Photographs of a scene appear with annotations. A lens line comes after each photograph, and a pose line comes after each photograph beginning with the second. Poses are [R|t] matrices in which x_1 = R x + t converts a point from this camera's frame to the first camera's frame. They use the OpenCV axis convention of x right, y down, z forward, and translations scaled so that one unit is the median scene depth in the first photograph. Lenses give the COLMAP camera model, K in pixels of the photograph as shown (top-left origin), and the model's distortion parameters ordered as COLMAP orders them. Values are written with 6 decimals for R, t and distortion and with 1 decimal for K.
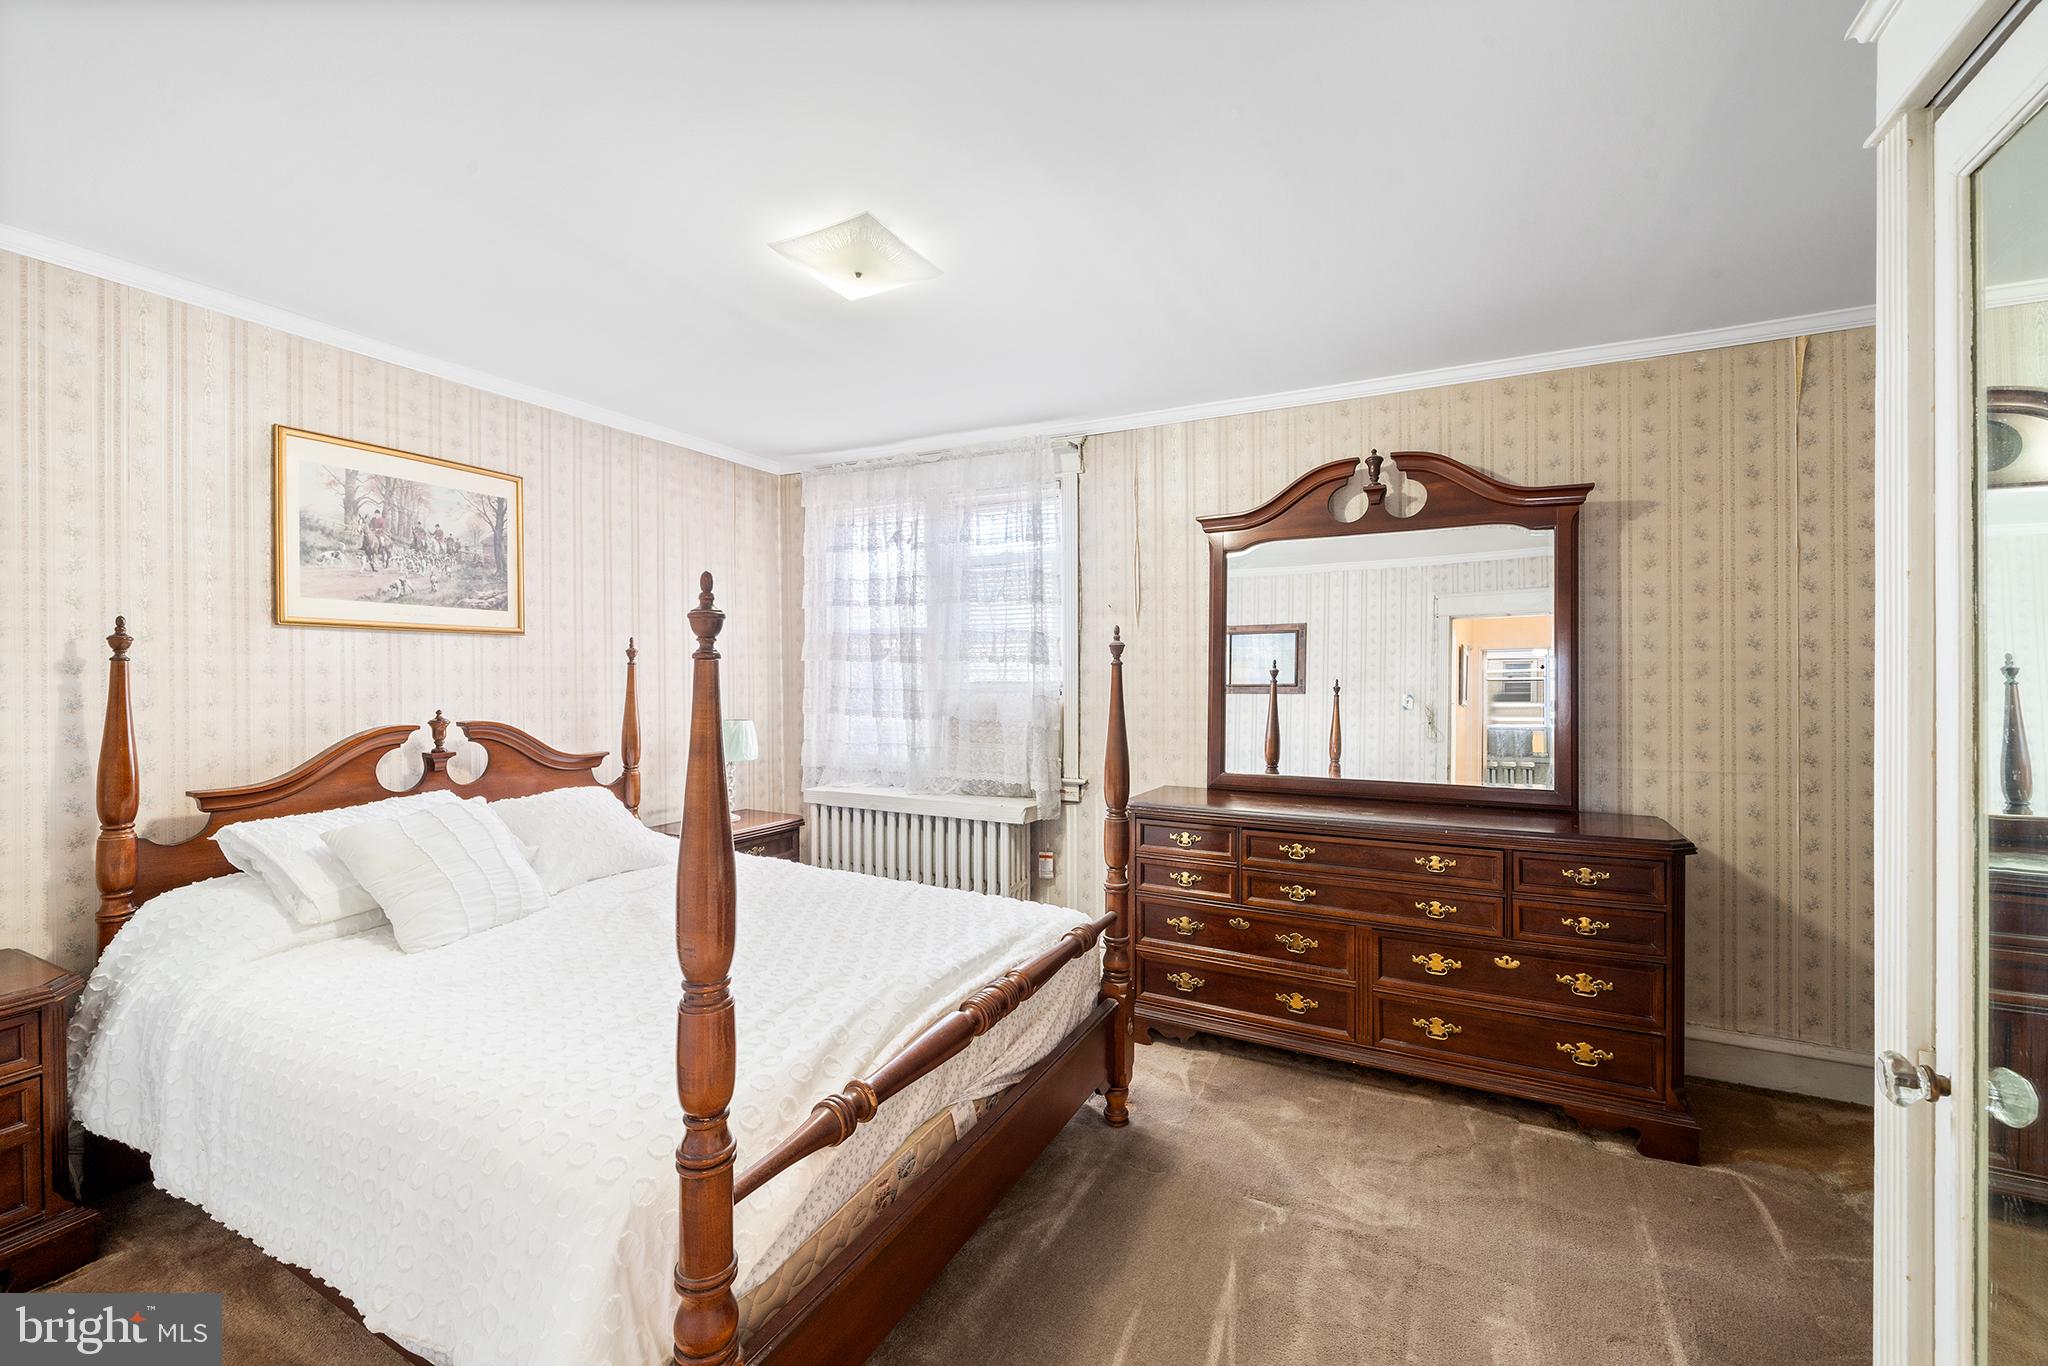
lens RADIAL K [[831.3, 0, 1022.4], [0, 831.3, 676.2], [0, 0, 1]] dist [-0.000771, -0.000827]
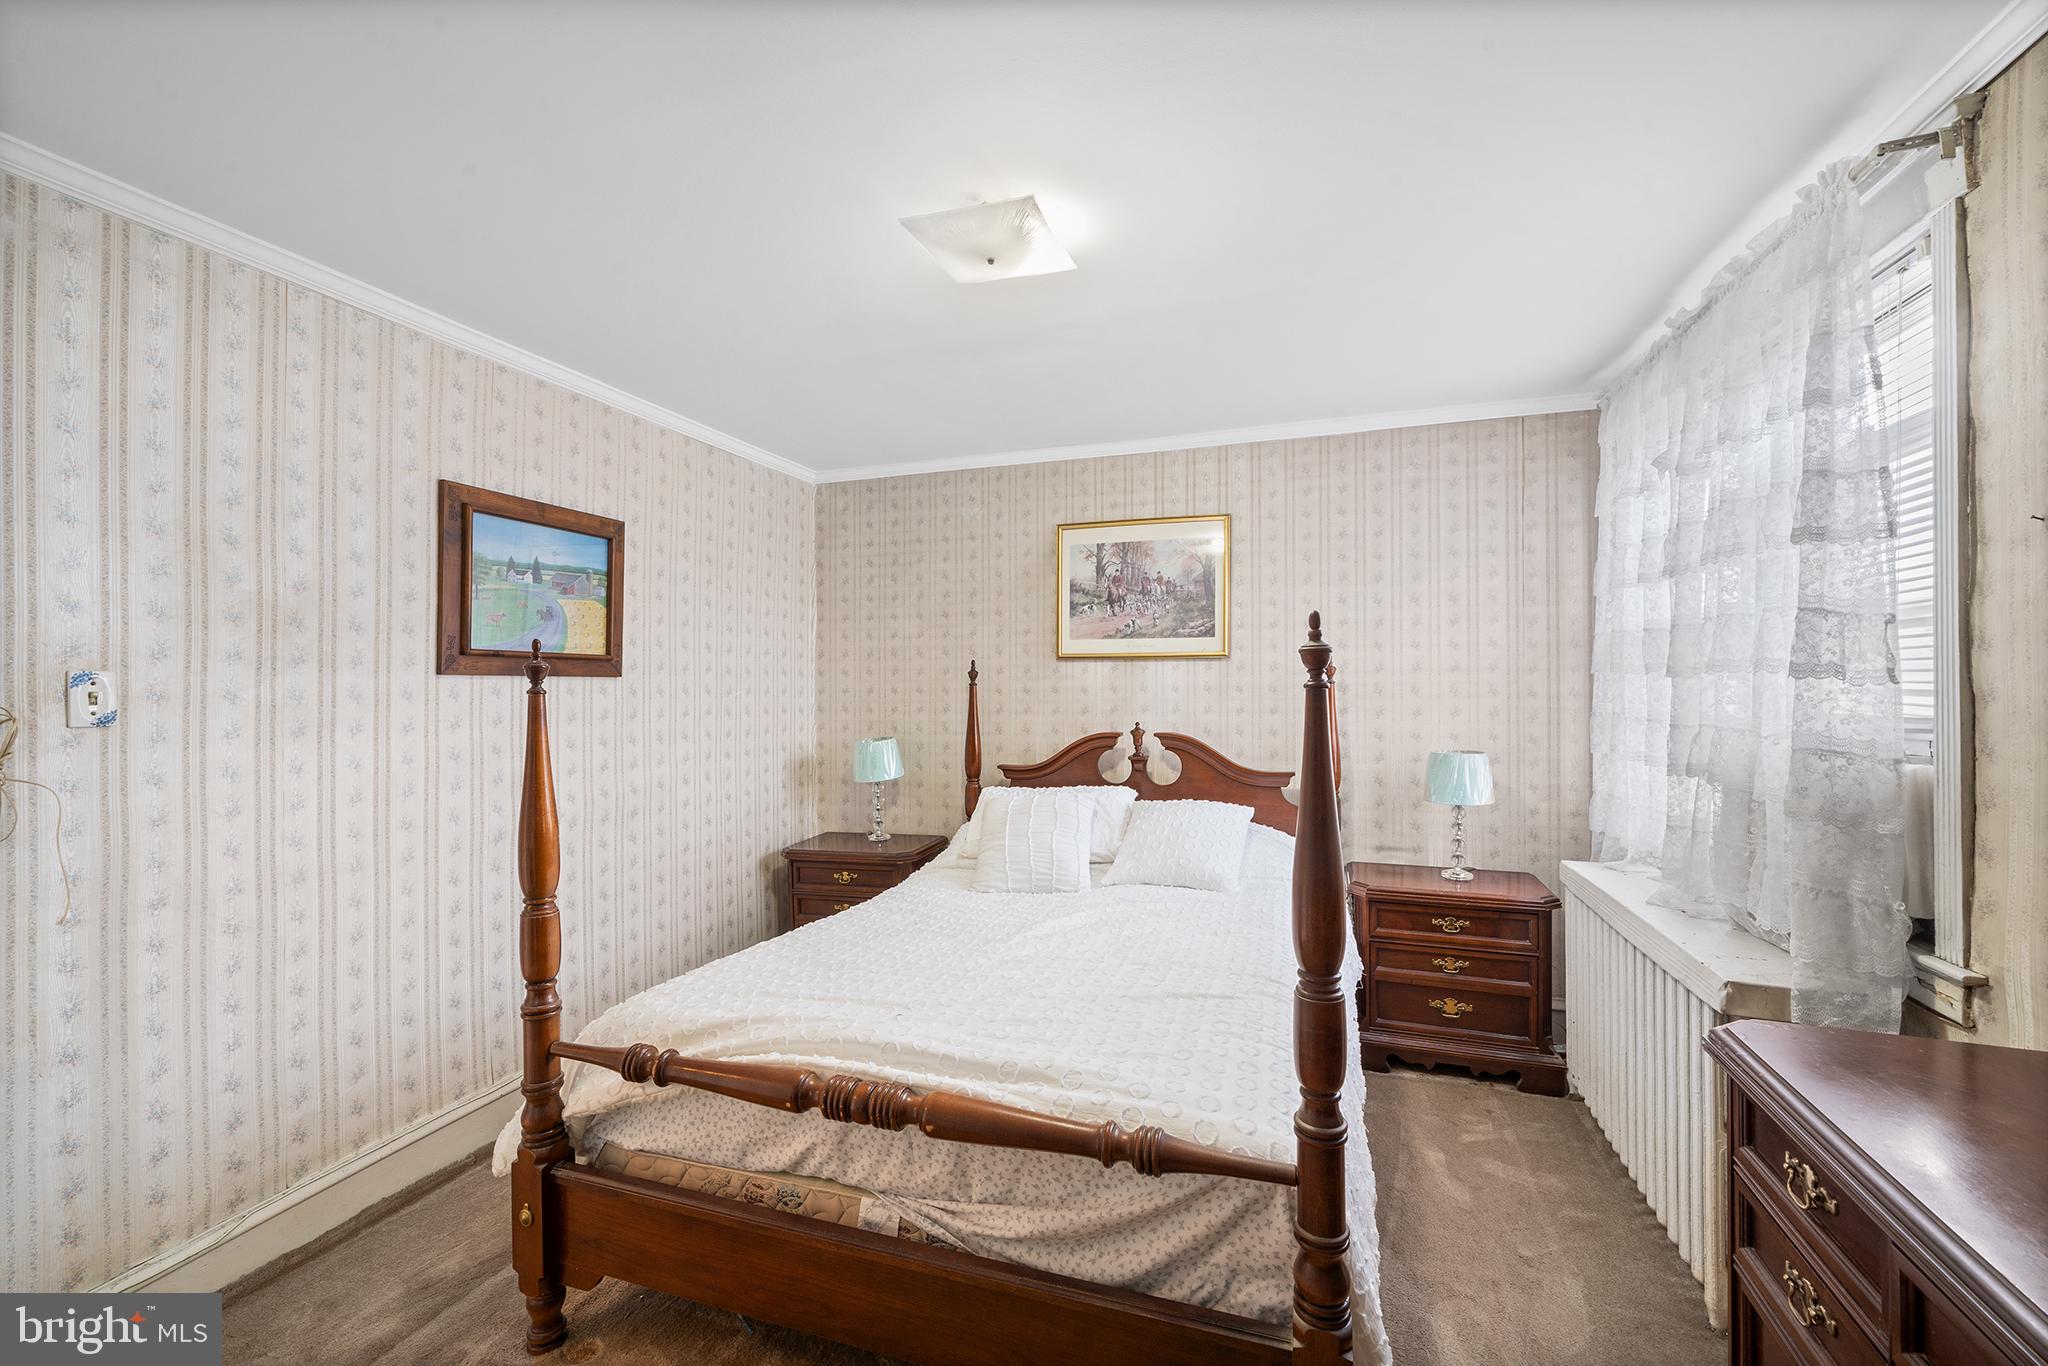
lens RADIAL K [[831.3, 0, 1024.6], [0, 831.3, 685.4], [0, 0, 1]] dist [-0.000771, -0.000827]
pose [[0.144994, -0.000518, -0.989432, 0.836860], [-0.001003, 0.999999, -0.000670, -0.021513], [0.989432, 0.001090, 0.144993, 1.070027]]
